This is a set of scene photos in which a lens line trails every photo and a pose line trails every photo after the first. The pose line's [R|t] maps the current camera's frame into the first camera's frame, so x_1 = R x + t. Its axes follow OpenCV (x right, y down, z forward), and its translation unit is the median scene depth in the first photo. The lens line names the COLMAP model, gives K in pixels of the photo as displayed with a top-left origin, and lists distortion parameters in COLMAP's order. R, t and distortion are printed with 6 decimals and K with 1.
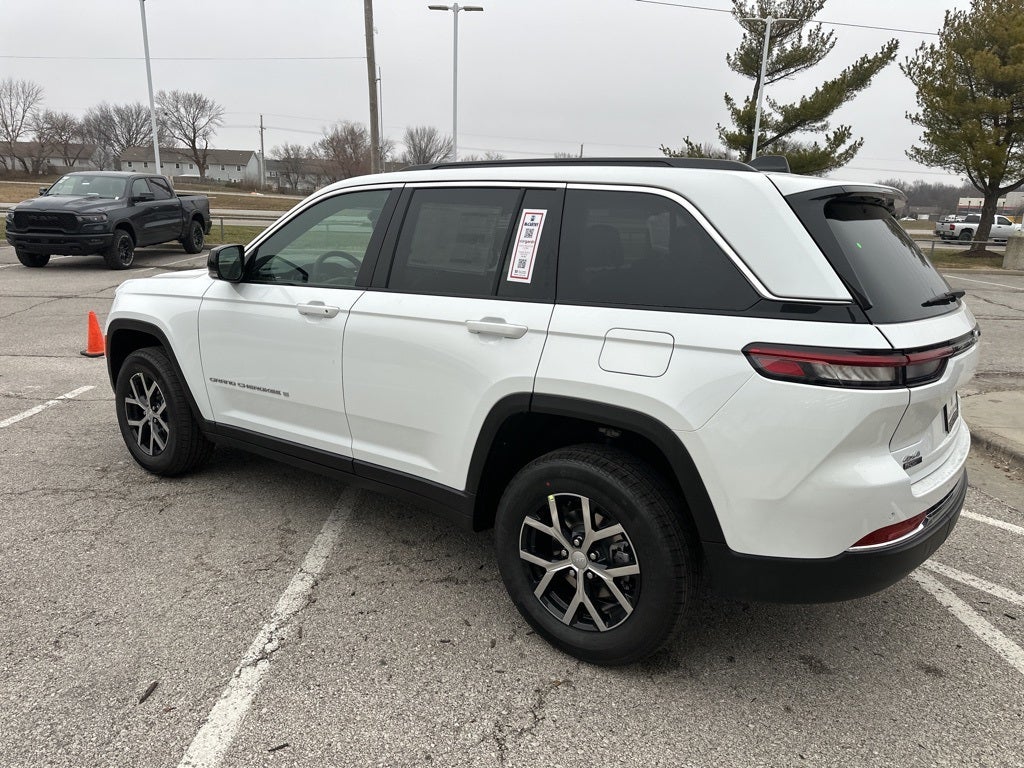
lens RADIAL K [[714.2, 0, 503.4], [0, 714.2, 376.1], [0, 0, 1]] dist [0.046238, -0.051264]
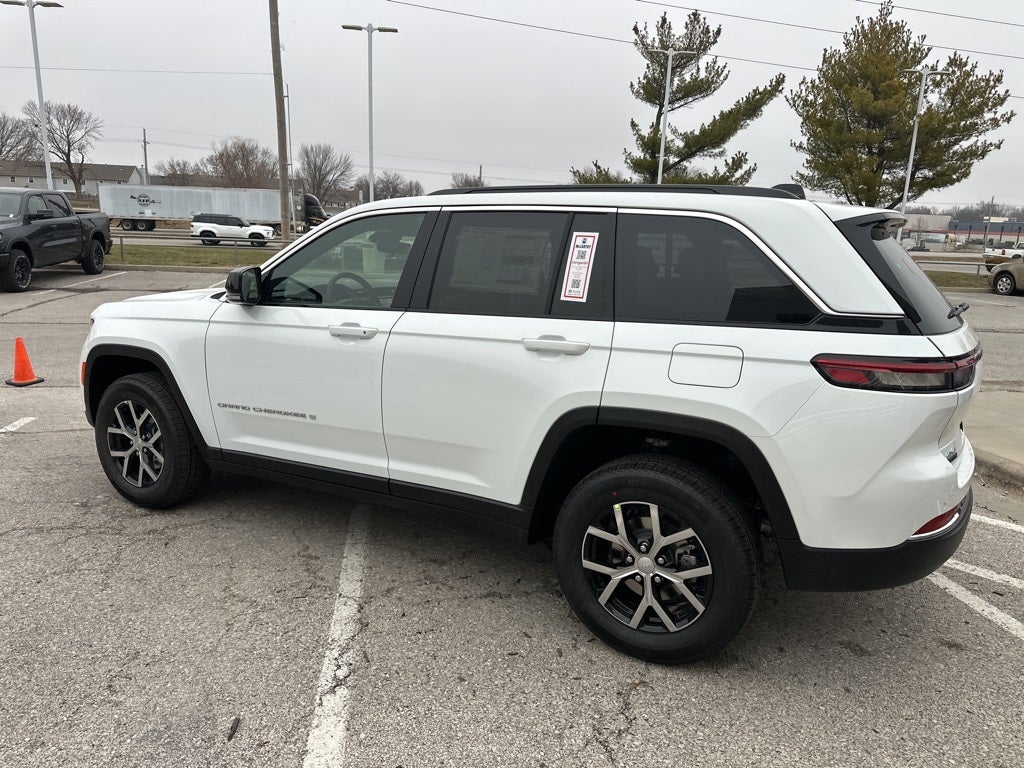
lens RADIAL K [[714.2, 0, 504.8], [0, 714.2, 374.7], [0, 0, 1]] dist [0.046238, -0.051264]
pose [[0.990237, -0.025094, 0.137120, -0.157912], [0.028755, 0.999279, -0.024785, -0.000823], [-0.136399, 0.028486, 0.990244, -0.012512]]
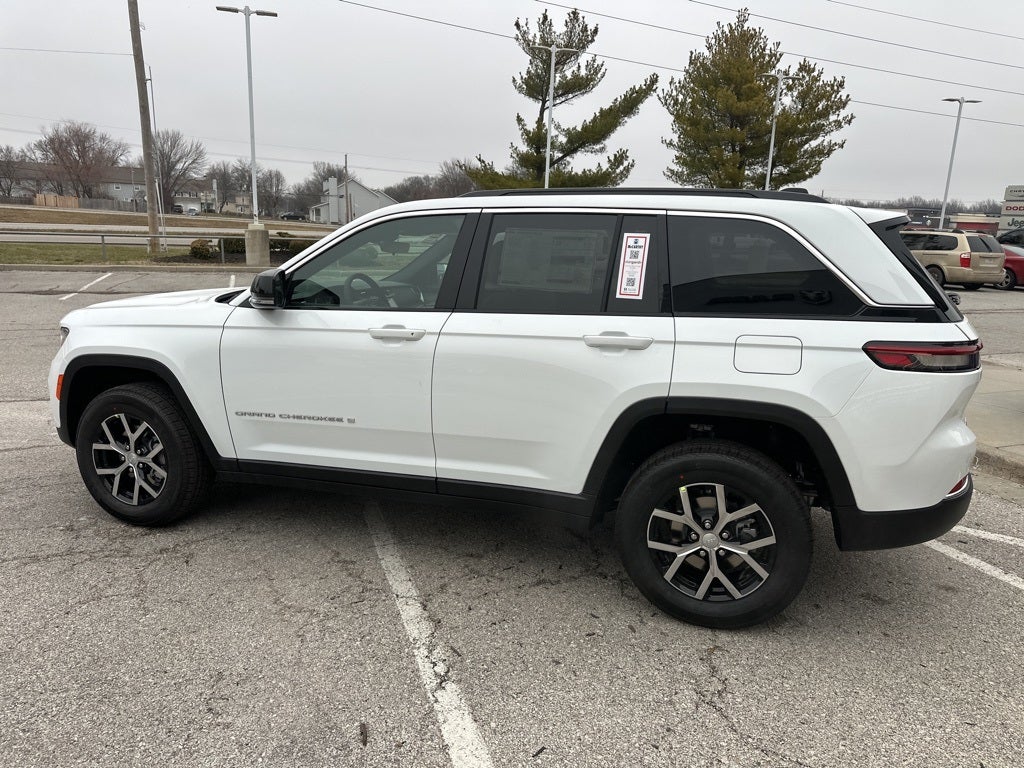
lens RADIAL K [[714.2, 0, 505.1], [0, 714.2, 376.2], [0, 0, 1]] dist [0.046238, -0.051264]
pose [[0.948953, -0.067111, 0.308194, -0.361295], [0.071503, 0.997436, -0.002965, -0.015825], [-0.307205, 0.024851, 0.951319, 0.004692]]
